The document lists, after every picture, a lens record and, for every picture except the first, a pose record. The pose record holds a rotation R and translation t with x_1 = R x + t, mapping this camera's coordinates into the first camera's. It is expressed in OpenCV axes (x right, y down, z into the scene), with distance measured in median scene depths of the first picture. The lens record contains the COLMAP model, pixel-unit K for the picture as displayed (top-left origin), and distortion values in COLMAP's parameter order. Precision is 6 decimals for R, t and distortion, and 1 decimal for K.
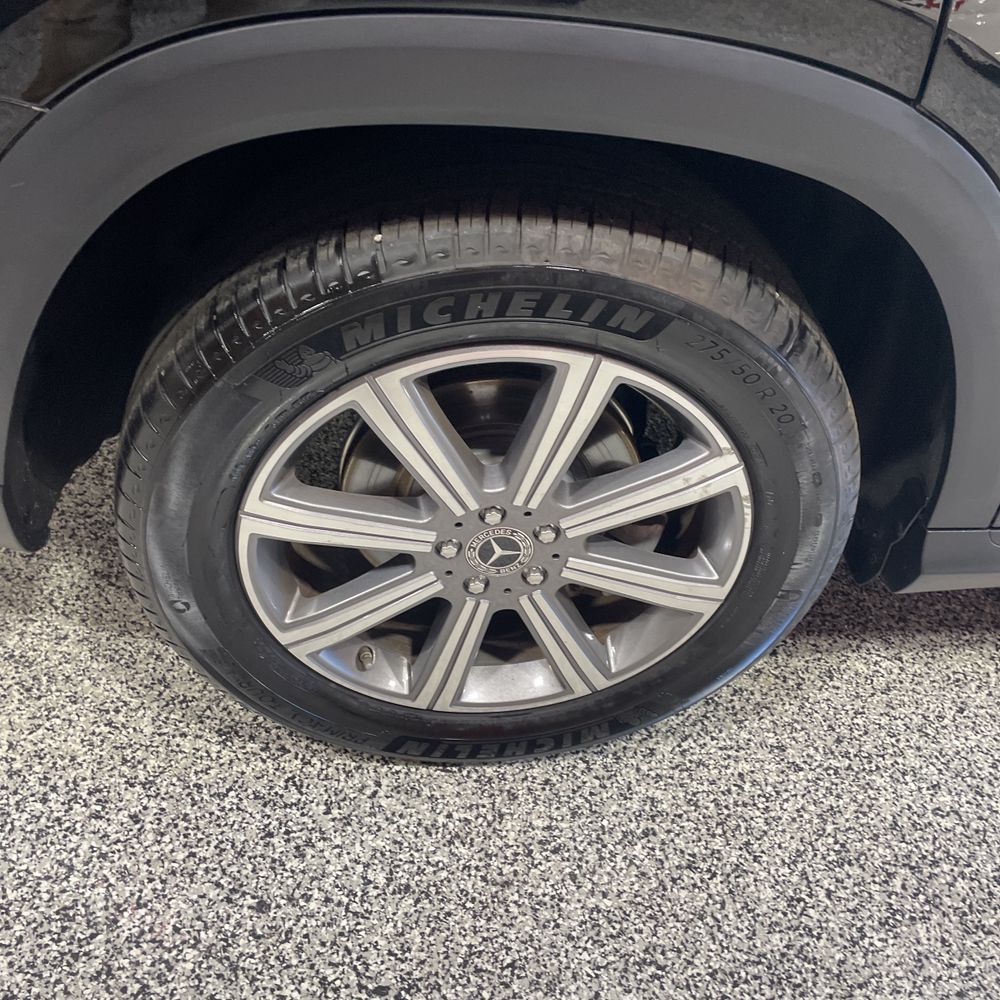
lens RADIAL K [[1013.9, 0, 499.4], [0, 1013.9, 506.2], [0, 0, 1]] dist [0.031484, 0.000000]
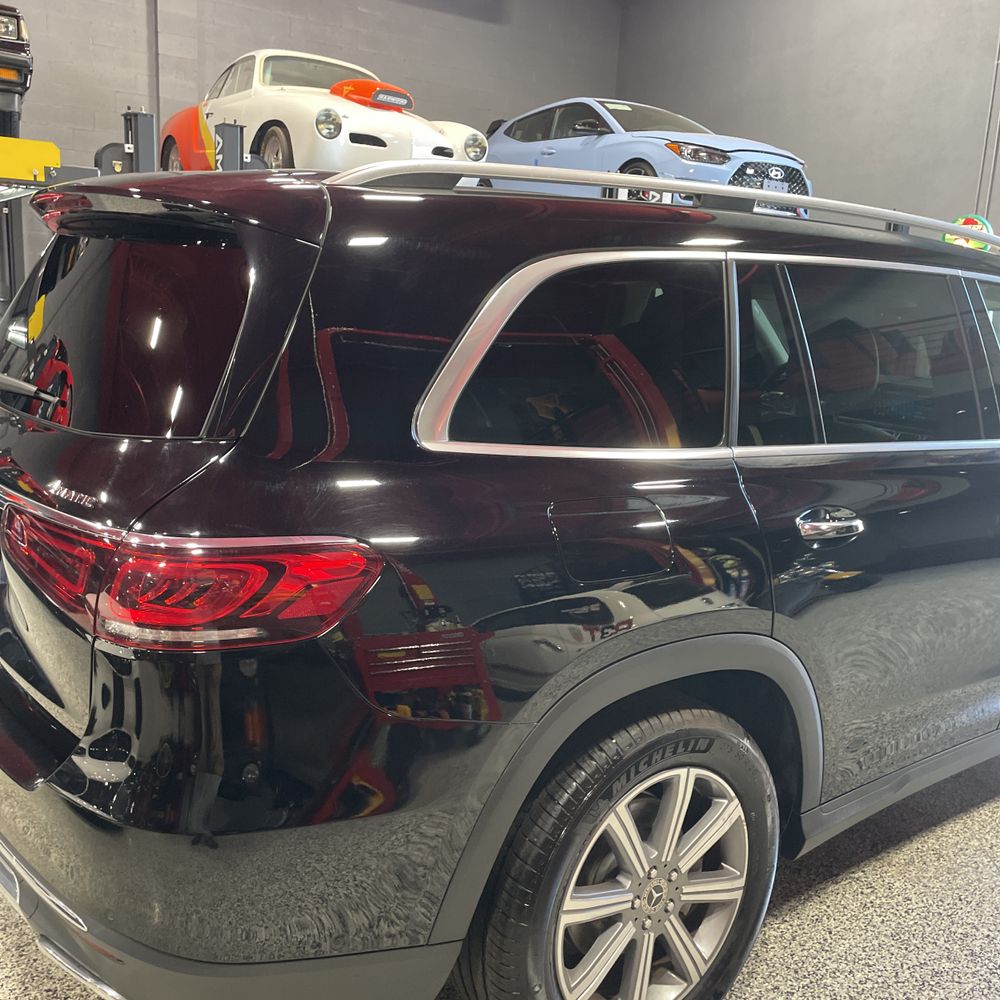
lens RADIAL K [[1013.9, 0, 490.7], [0, 1013.9, 508.3], [0, 0, 1]] dist [0.031484, 0.000000]
pose [[0.845299, -0.173158, 0.505456, -1.051805], [0.403706, 0.826686, -0.391933, 0.066435], [-0.349987, 0.535356, 0.768702, -0.703679]]
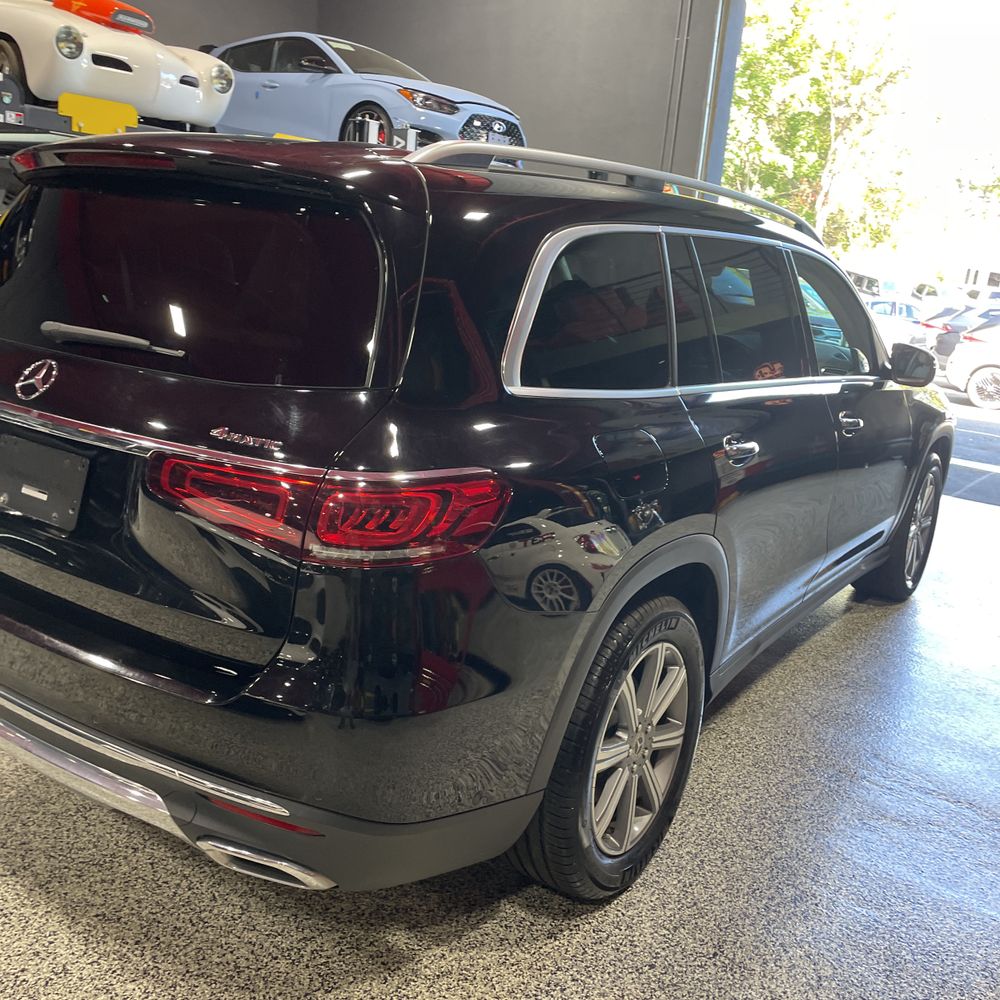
lens RADIAL K [[1013.9, 0, 487.2], [0, 1013.9, 497.7], [0, 0, 1]] dist [0.031484, 0.000000]
pose [[0.634996, -0.235272, 0.735817, -1.775432], [0.532789, 0.823092, -0.196609, -0.147894], [-0.559389, 0.516881, 0.648011, -0.618596]]
